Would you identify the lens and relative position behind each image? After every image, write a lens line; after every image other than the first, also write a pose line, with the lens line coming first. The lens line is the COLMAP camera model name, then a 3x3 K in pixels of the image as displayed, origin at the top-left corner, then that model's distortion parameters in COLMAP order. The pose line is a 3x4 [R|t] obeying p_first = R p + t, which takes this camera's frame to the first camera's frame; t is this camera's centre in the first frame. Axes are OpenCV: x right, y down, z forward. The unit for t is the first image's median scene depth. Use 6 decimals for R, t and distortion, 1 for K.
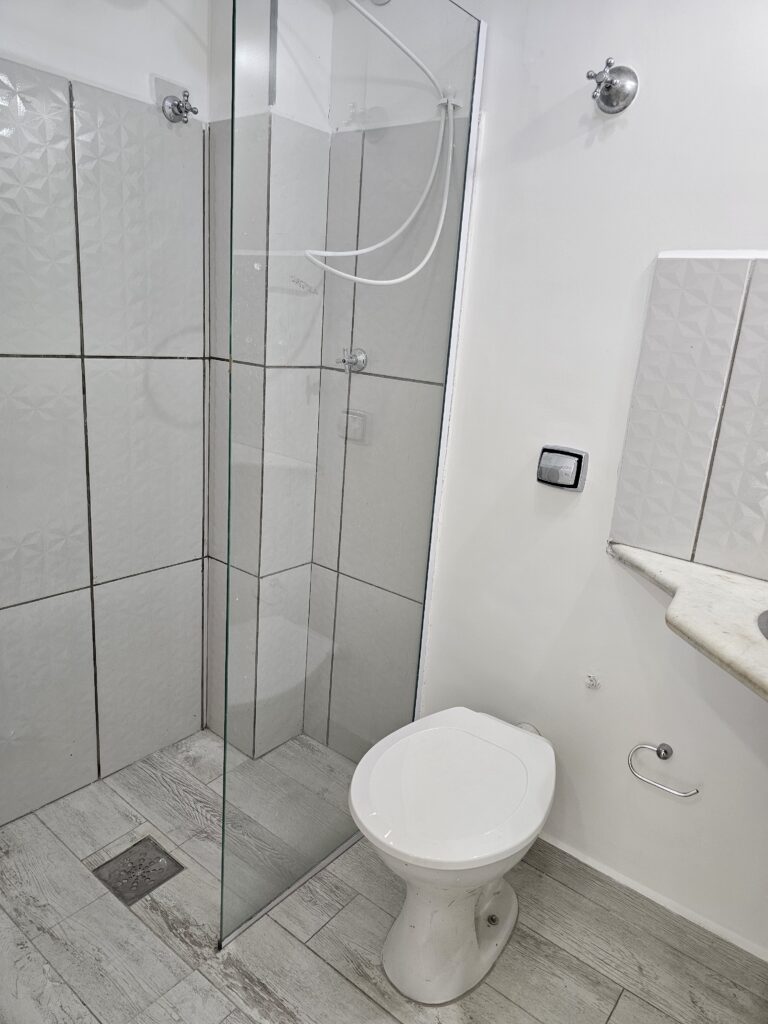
lens RADIAL K [[700.9, 0, 385.6], [0, 700.9, 508.1], [0, 0, 1]] dist [0.022202, -0.010946]
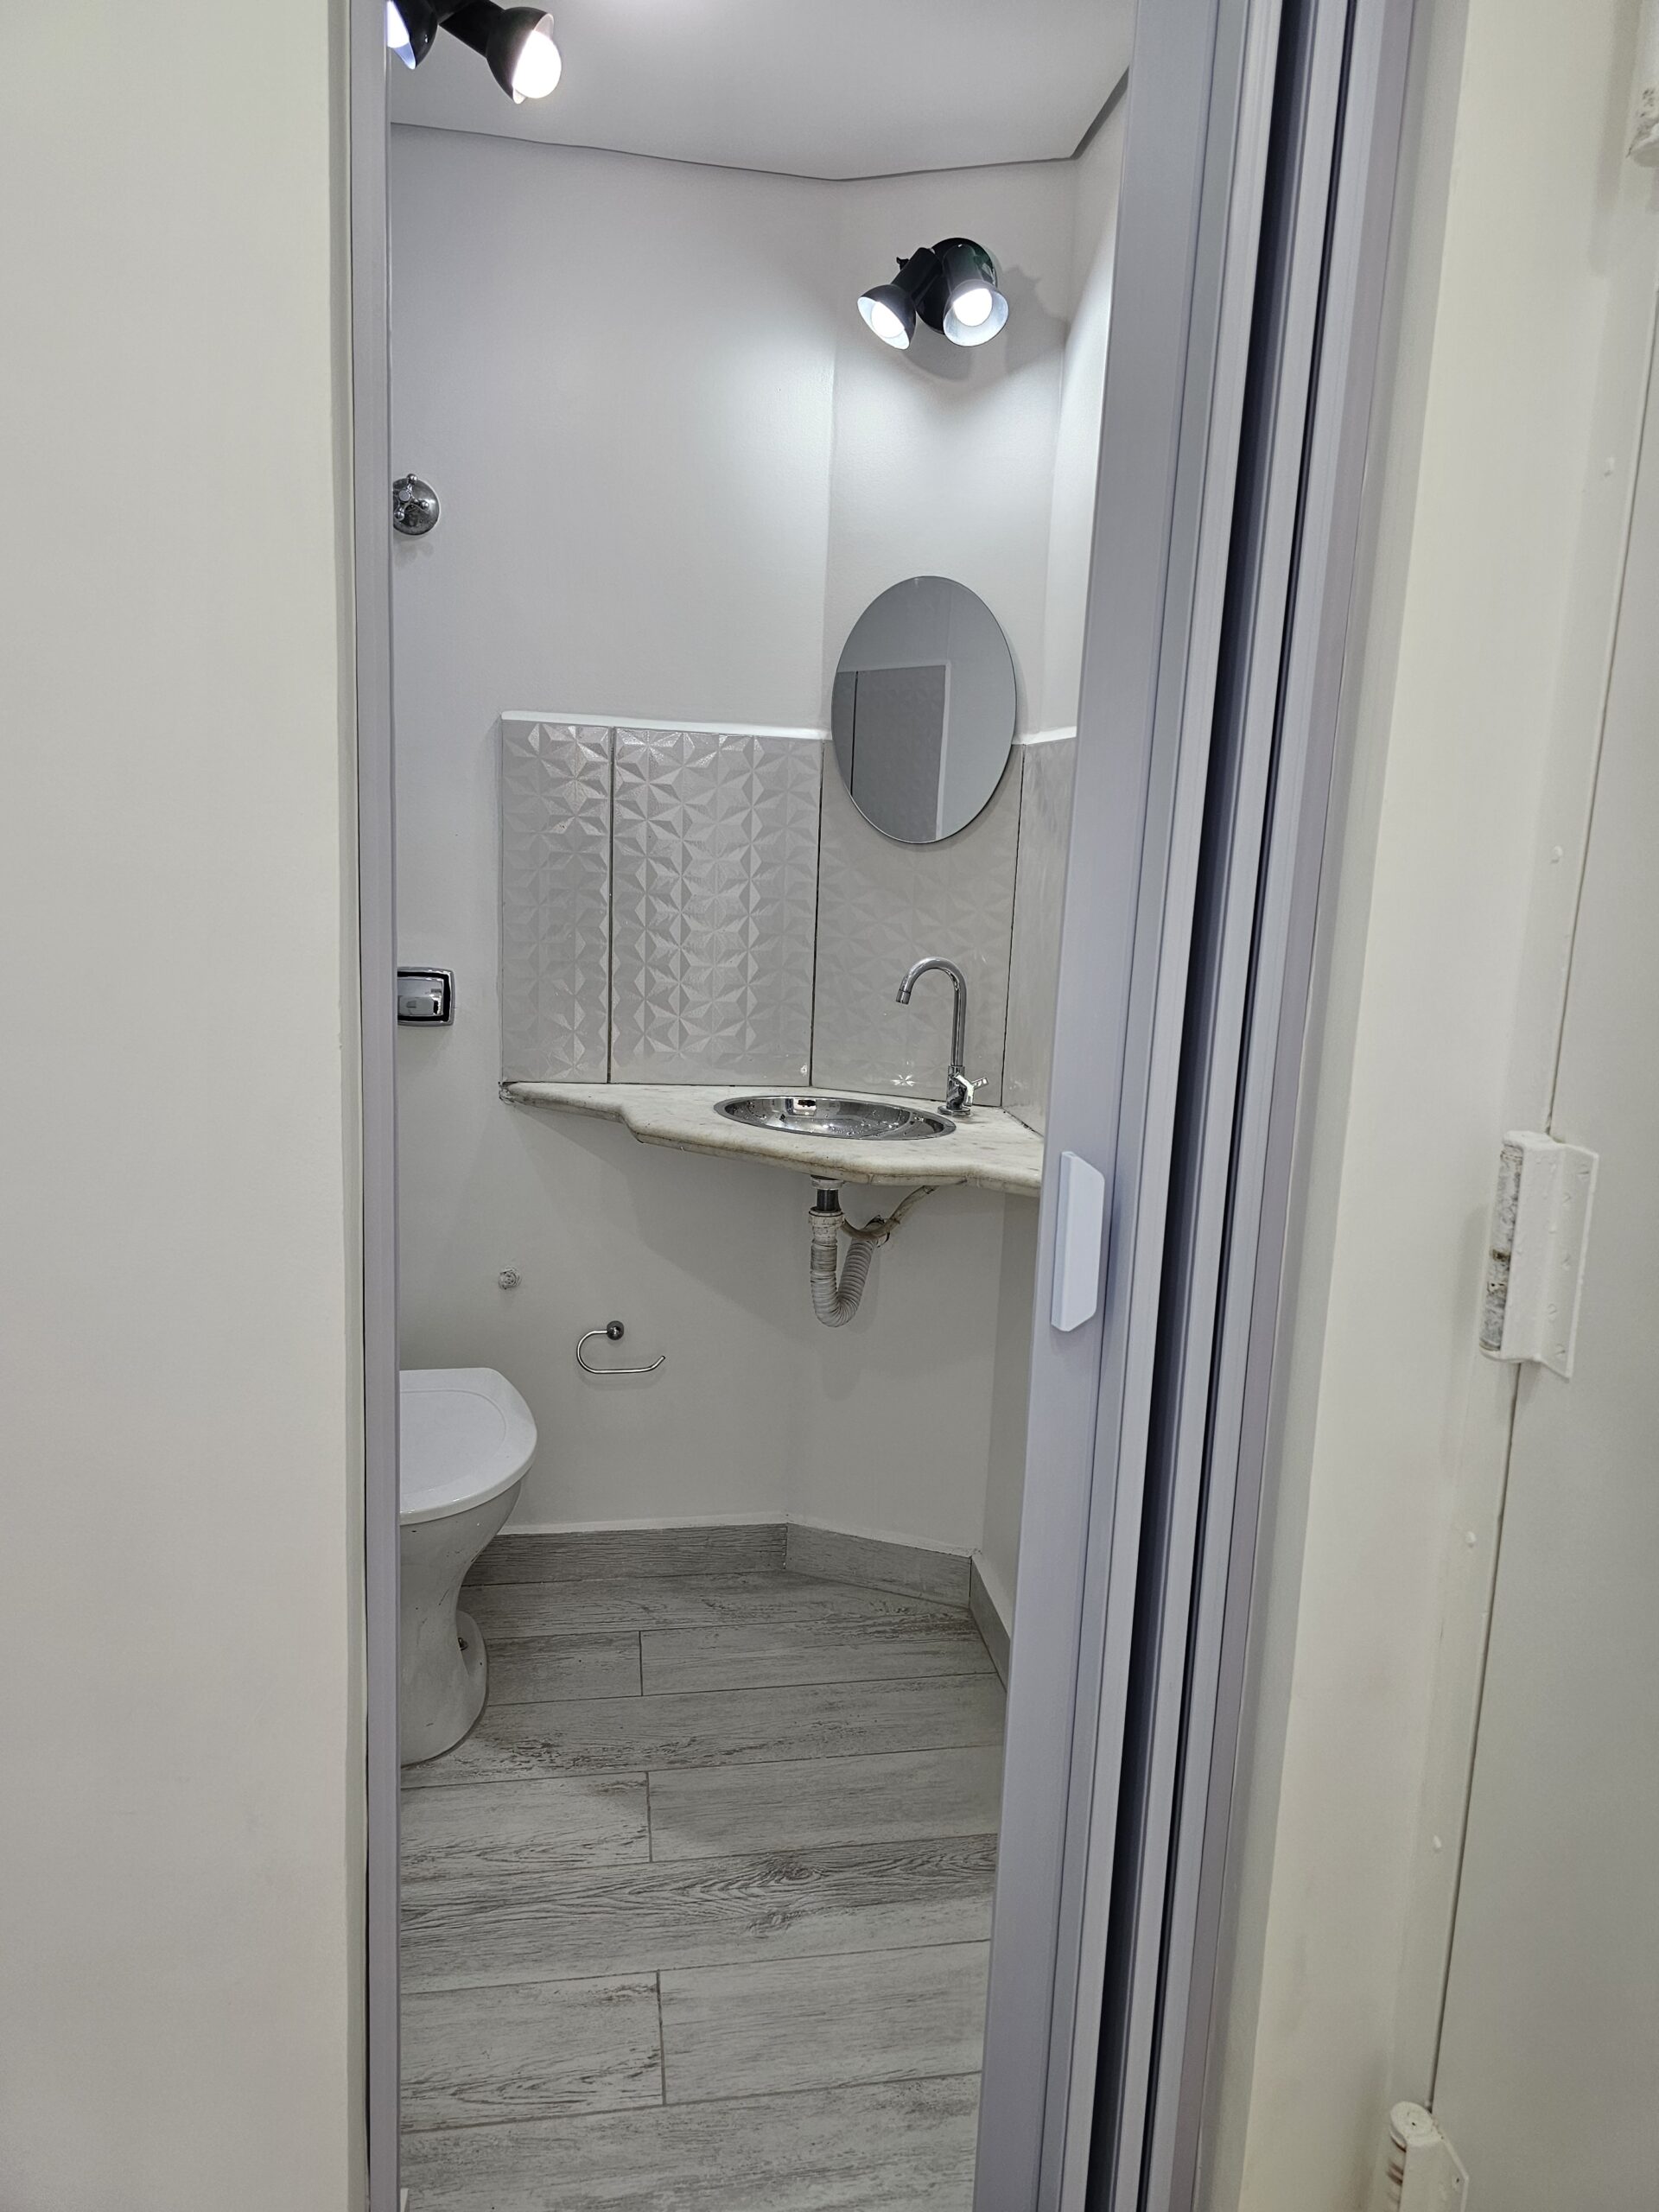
lens RADIAL K [[1514.0, 0, 831.6], [0, 1514.0, 1105.6], [0, 0, 1]] dist [0.022202, -0.010946]
pose [[0.688119, -0.175054, 0.704165, -0.601473], [0.199560, 0.978695, 0.048288, 0.064319], [-0.697616, 0.107295, 0.708393, -0.410912]]
